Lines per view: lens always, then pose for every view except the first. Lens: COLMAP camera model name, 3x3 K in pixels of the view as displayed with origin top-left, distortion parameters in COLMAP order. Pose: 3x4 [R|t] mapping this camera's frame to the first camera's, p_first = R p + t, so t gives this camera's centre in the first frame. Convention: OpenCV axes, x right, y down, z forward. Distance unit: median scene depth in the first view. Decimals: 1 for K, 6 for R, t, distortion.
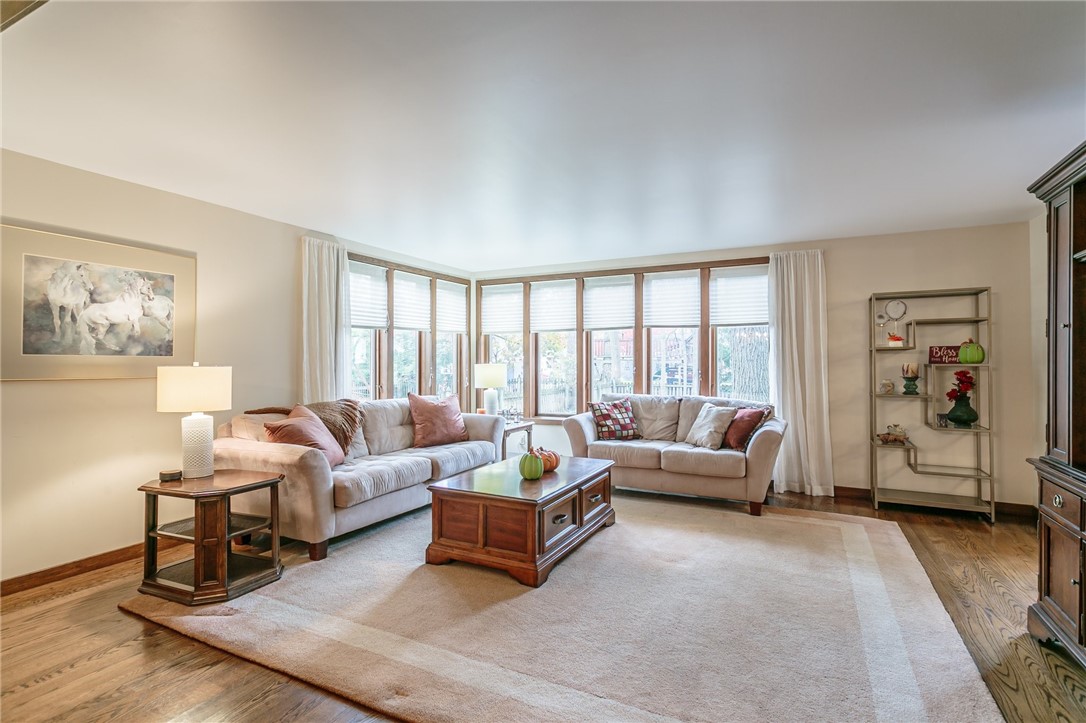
lens RADIAL K [[526.2, 0, 543.5], [0, 526.2, 354.6], [0, 0, 1]] dist [0.005564, 0.000854]
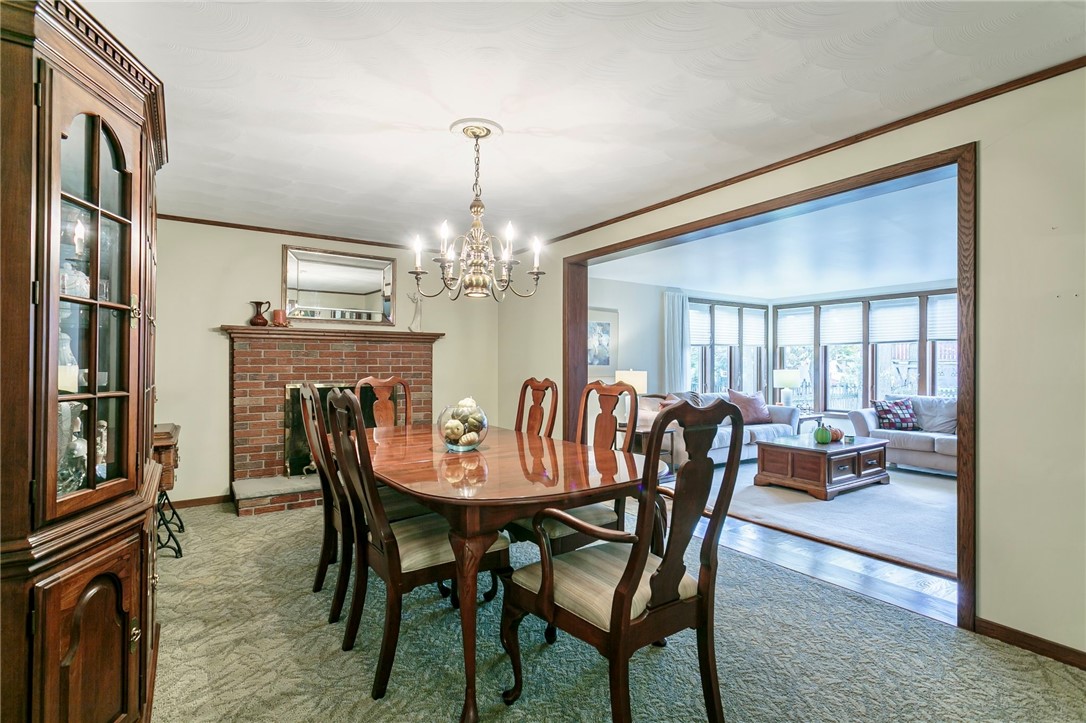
lens RADIAL K [[521.7, 0, 541.7], [0, 521.7, 362.9], [0, 0, 1]] dist [0.004822, 0.001549]
pose [[0.873285, 0.002286, -0.487205, 0.003012], [0.003000, 0.999945, 0.010069, -0.018902], [0.487201, -0.010255, 0.873230, -0.573817]]
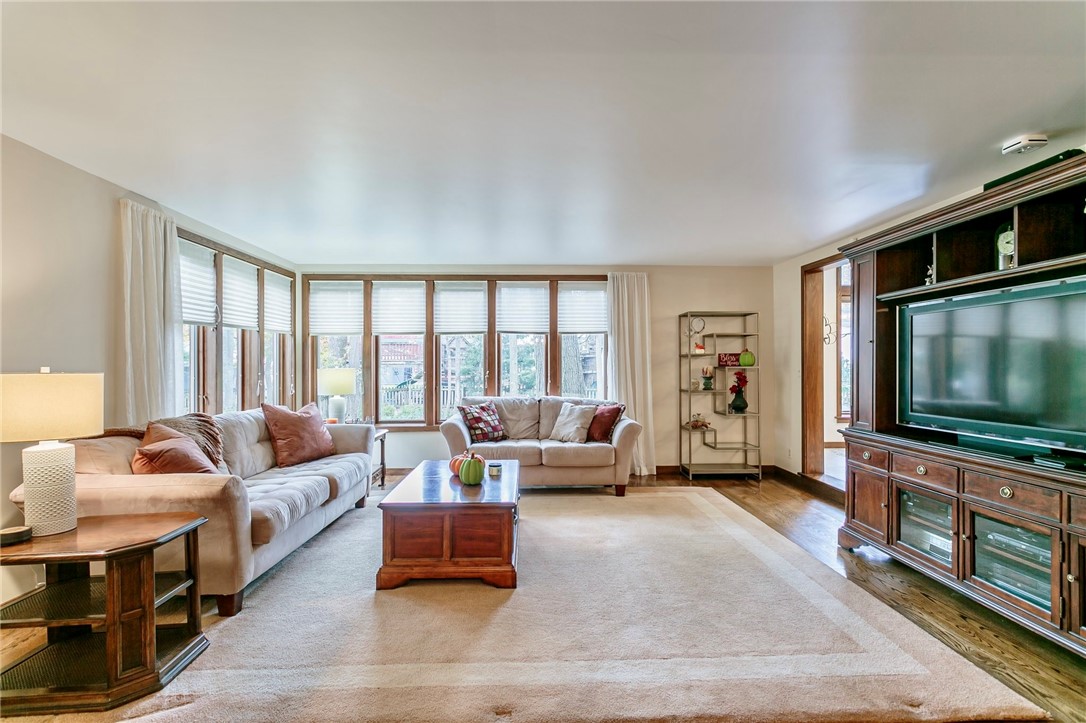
lens RADIAL K [[521.7, 0, 541.7], [0, 521.7, 362.9], [0, 0, 1]] dist [0.004822, 0.001549]
pose [[0.877799, 0.000466, 0.479029, -0.273037], [-0.004206, 0.999968, 0.006733, 0.000822], [-0.479011, -0.007925, 0.877773, 0.057272]]
